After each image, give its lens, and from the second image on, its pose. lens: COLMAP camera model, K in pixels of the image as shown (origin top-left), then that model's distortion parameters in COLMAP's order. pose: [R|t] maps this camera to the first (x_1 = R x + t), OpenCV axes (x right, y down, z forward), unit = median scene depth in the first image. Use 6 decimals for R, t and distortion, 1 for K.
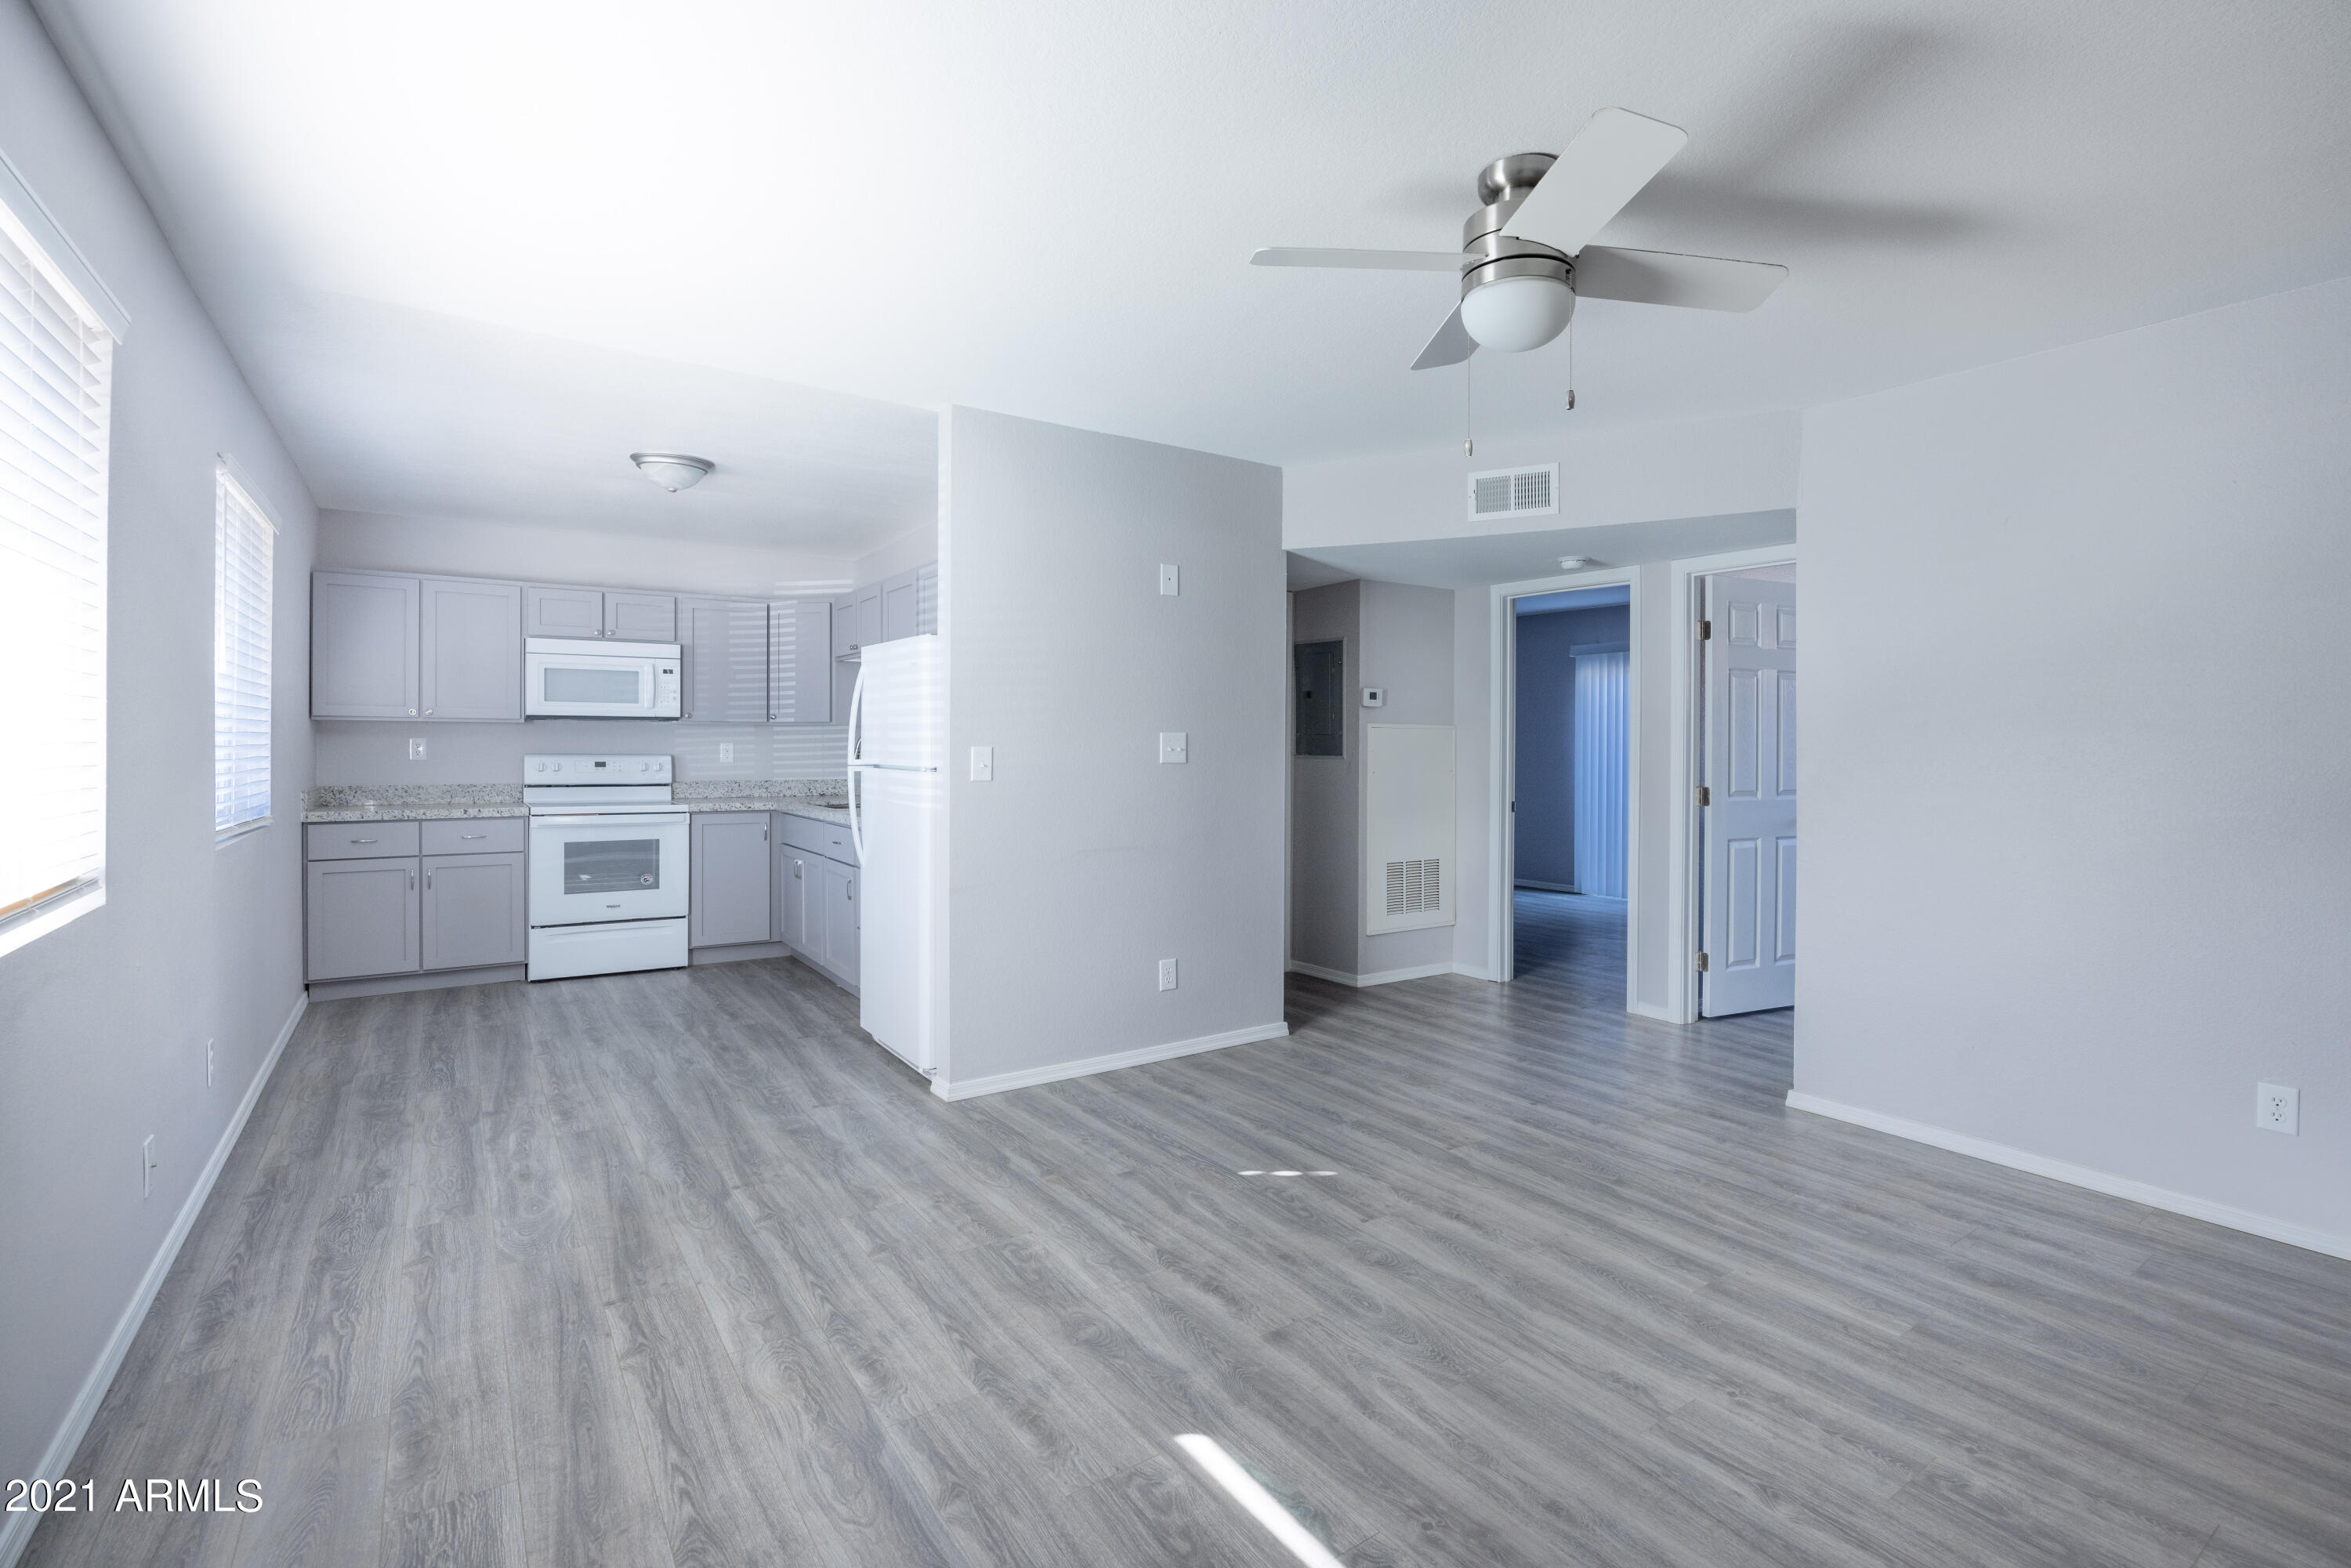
lens RADIAL K [[1080.1, 0, 1221.8], [0, 1080.1, 757.7], [0, 0, 1]] dist [-0.018638, 0.000372]
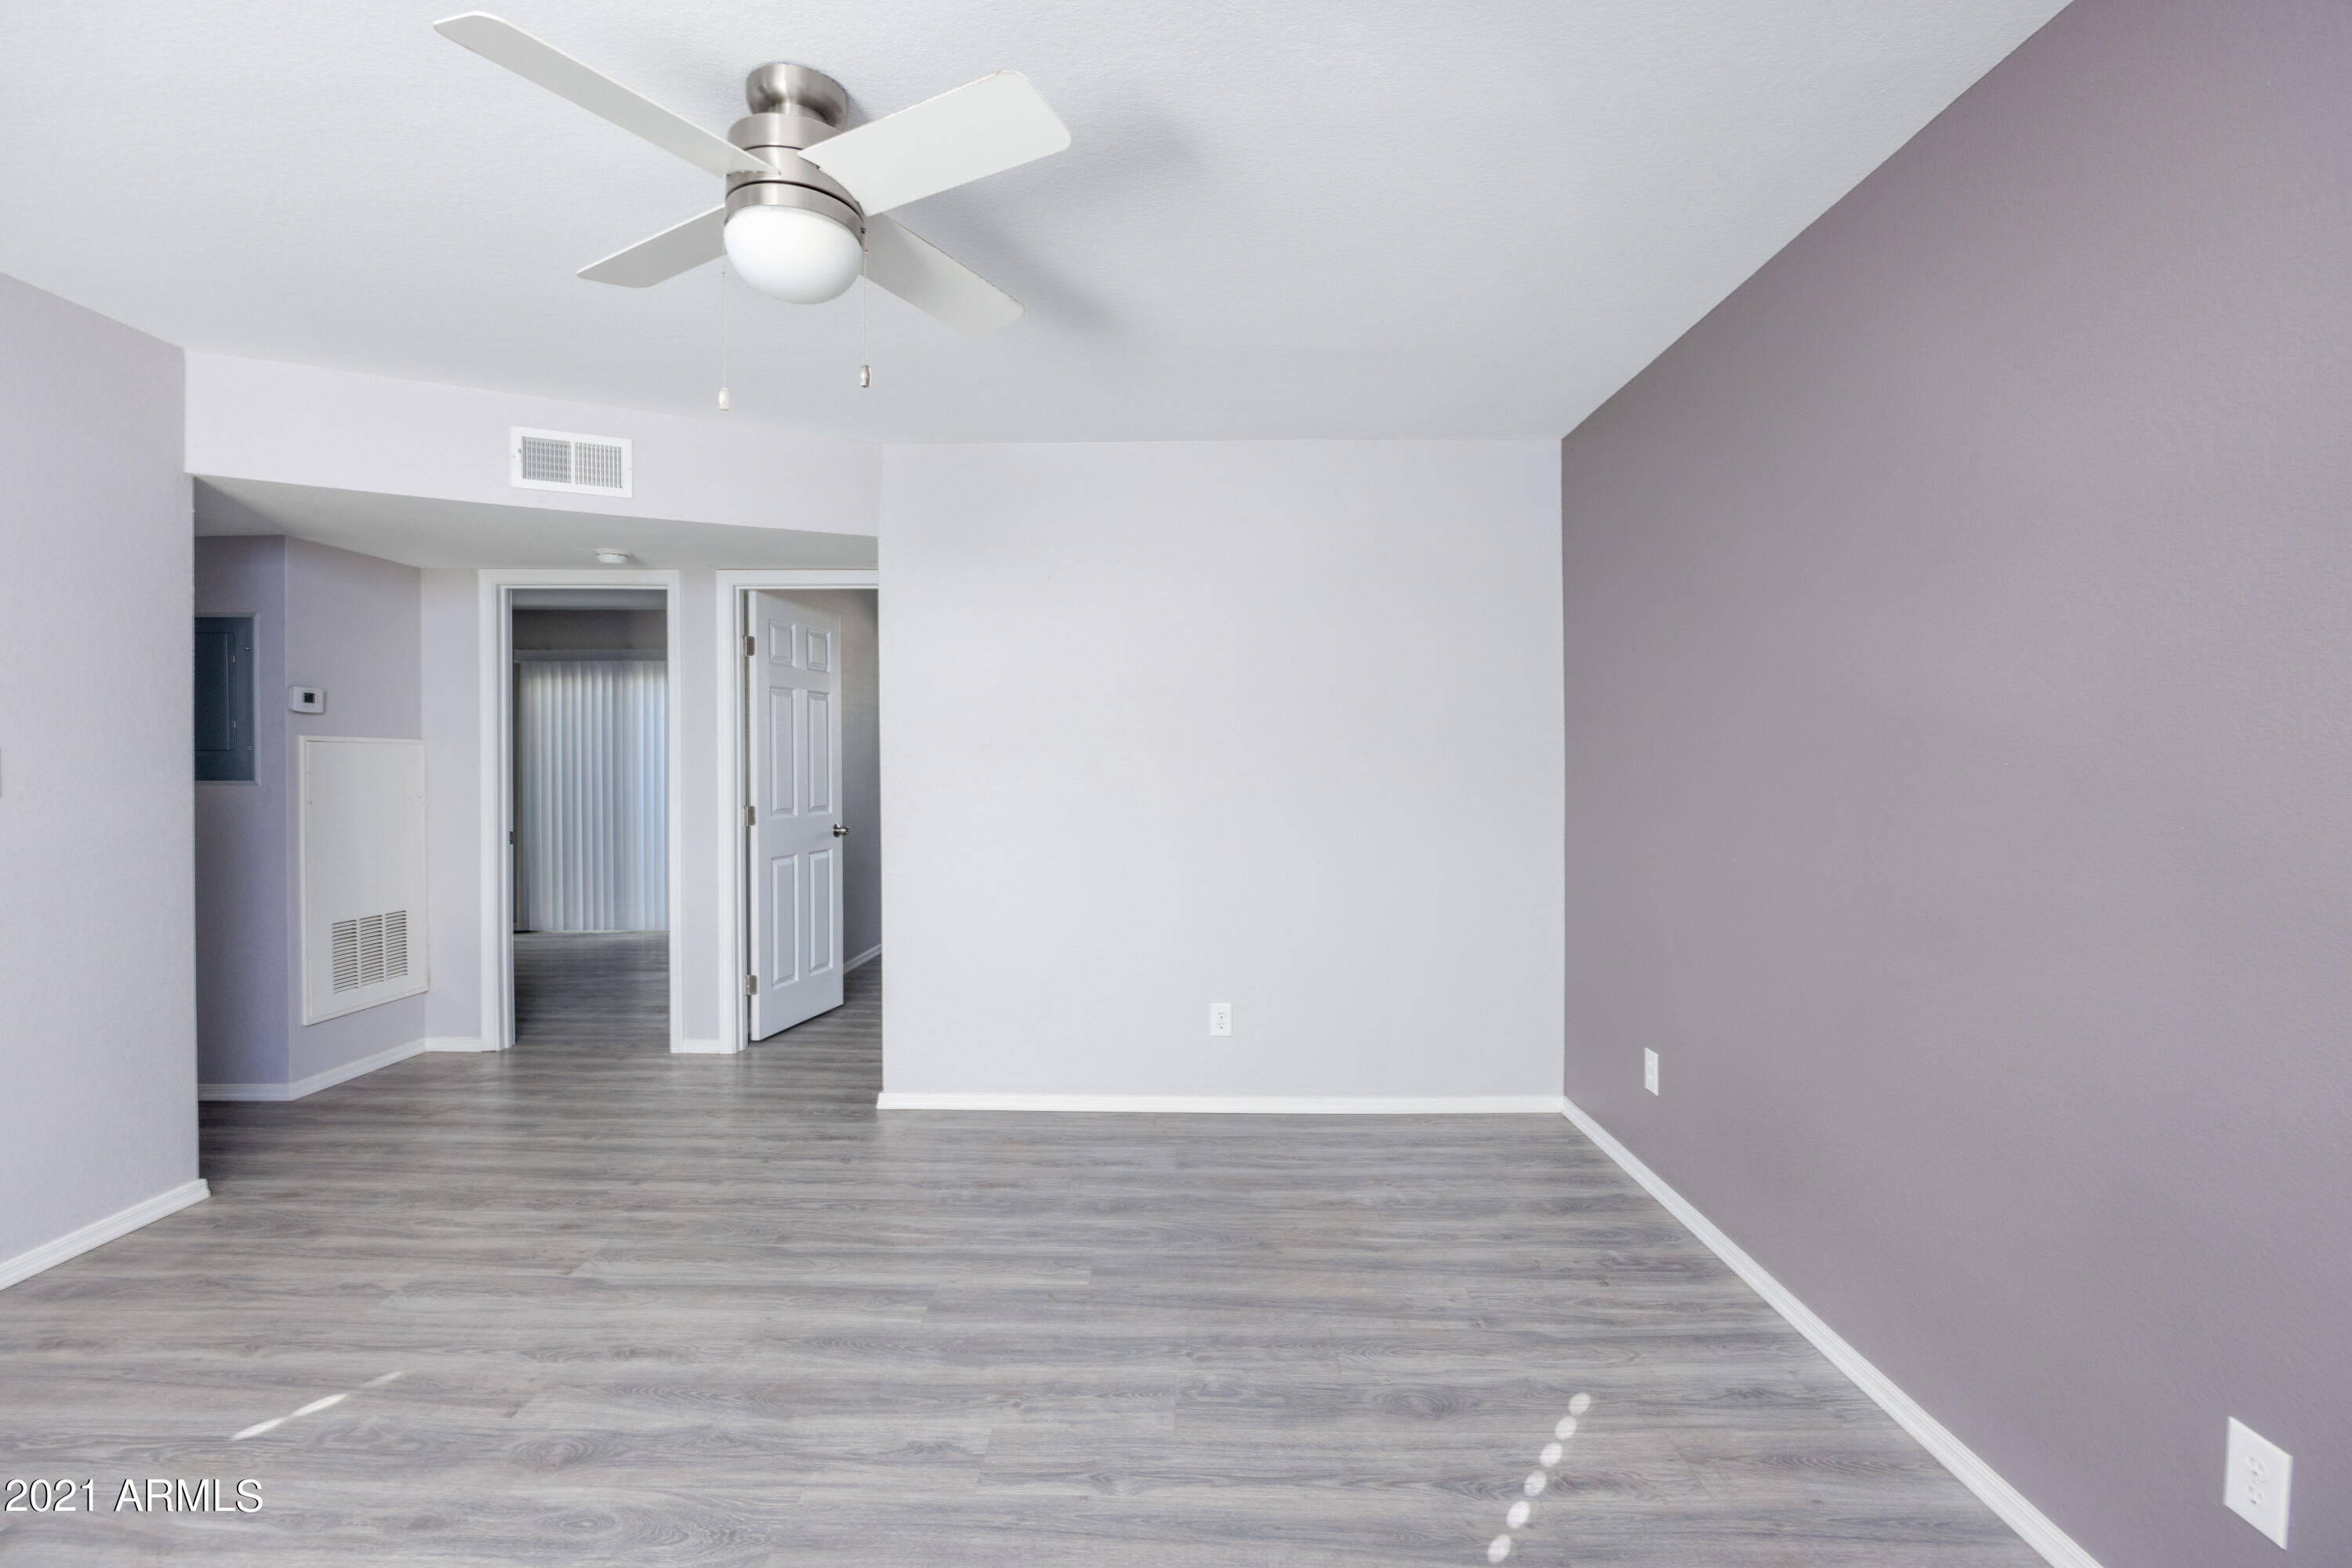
lens RADIAL K [[1059.2, 0, 1174.1], [0, 1059.2, 771.1], [0, 0, 1]] dist [-0.018038, 0.001344]
pose [[0.588184, -0.009359, 0.808673, -0.151504], [0.012022, 0.999924, 0.002828, -0.004073], [-0.808637, 0.008058, 0.588252, 0.184563]]
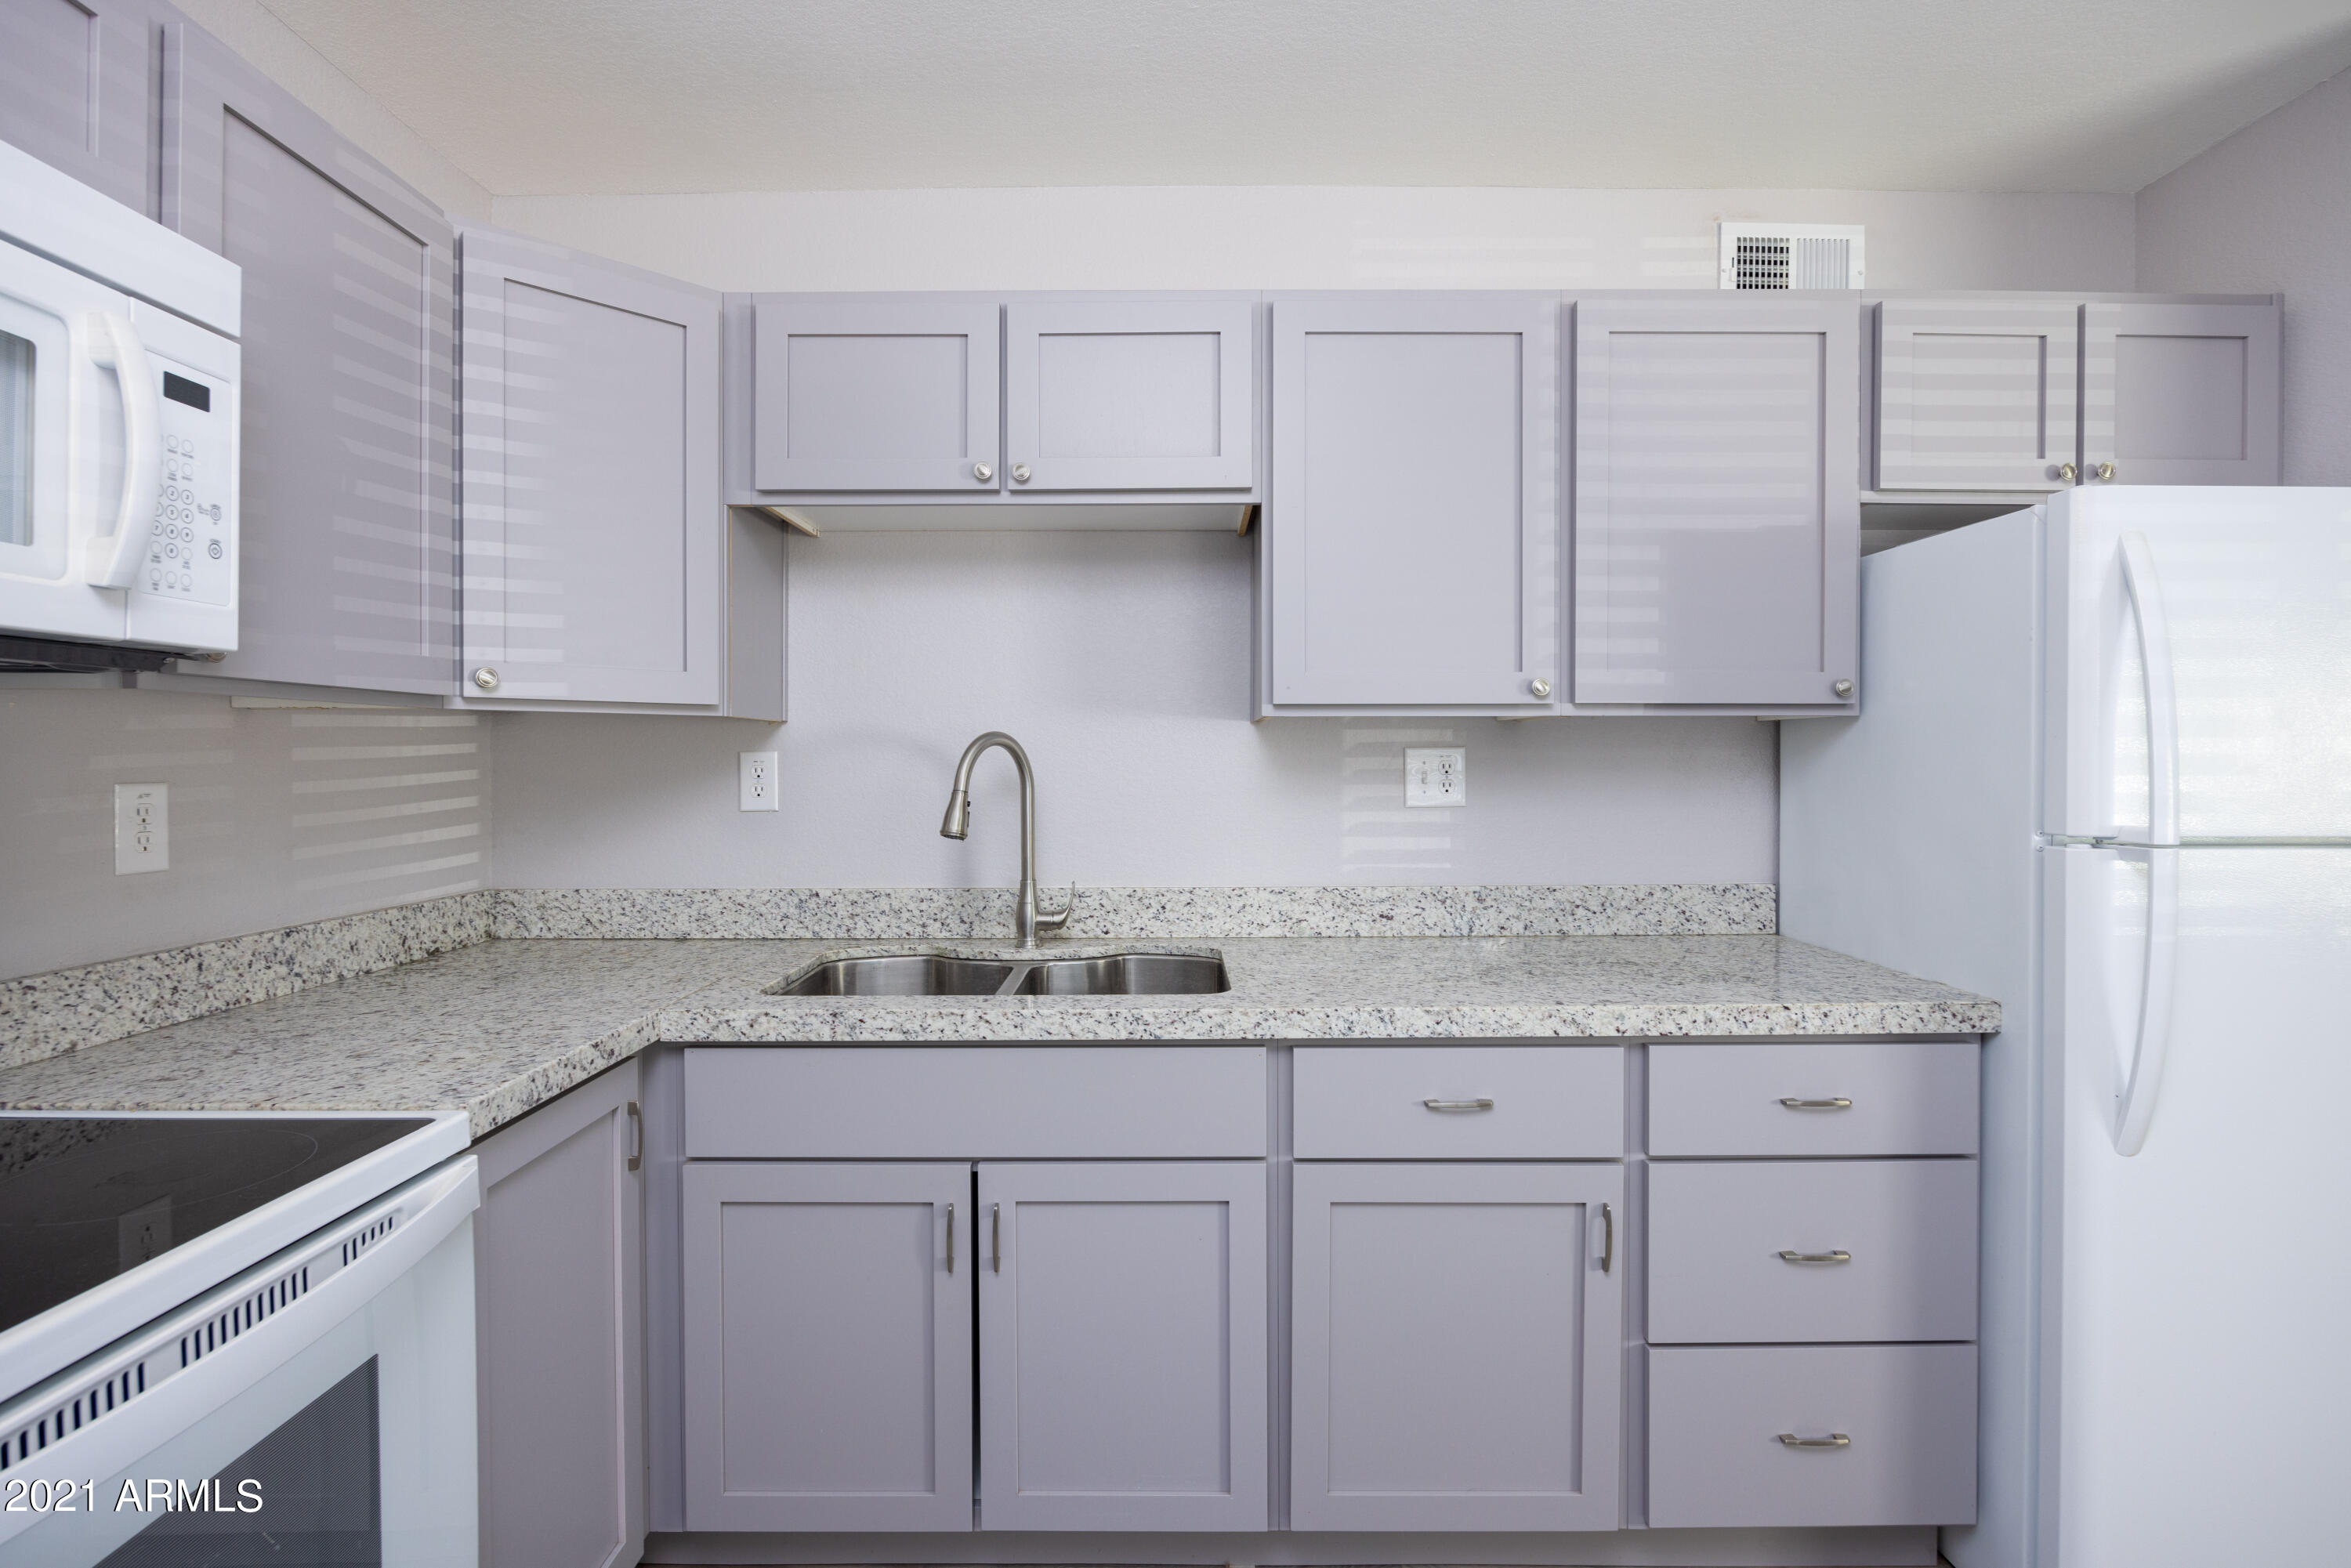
lens RADIAL K [[1094.2, 0, 1173.8], [0, 1094.2, 766.8], [0, 0, 1]] dist [-0.012358, 0.000700]
pose [[0.581158, -0.008973, 0.813742, -1.025062], [0.018357, 0.999829, -0.002085, -0.025426], [-0.813584, 0.016150, 0.581223, 1.371013]]
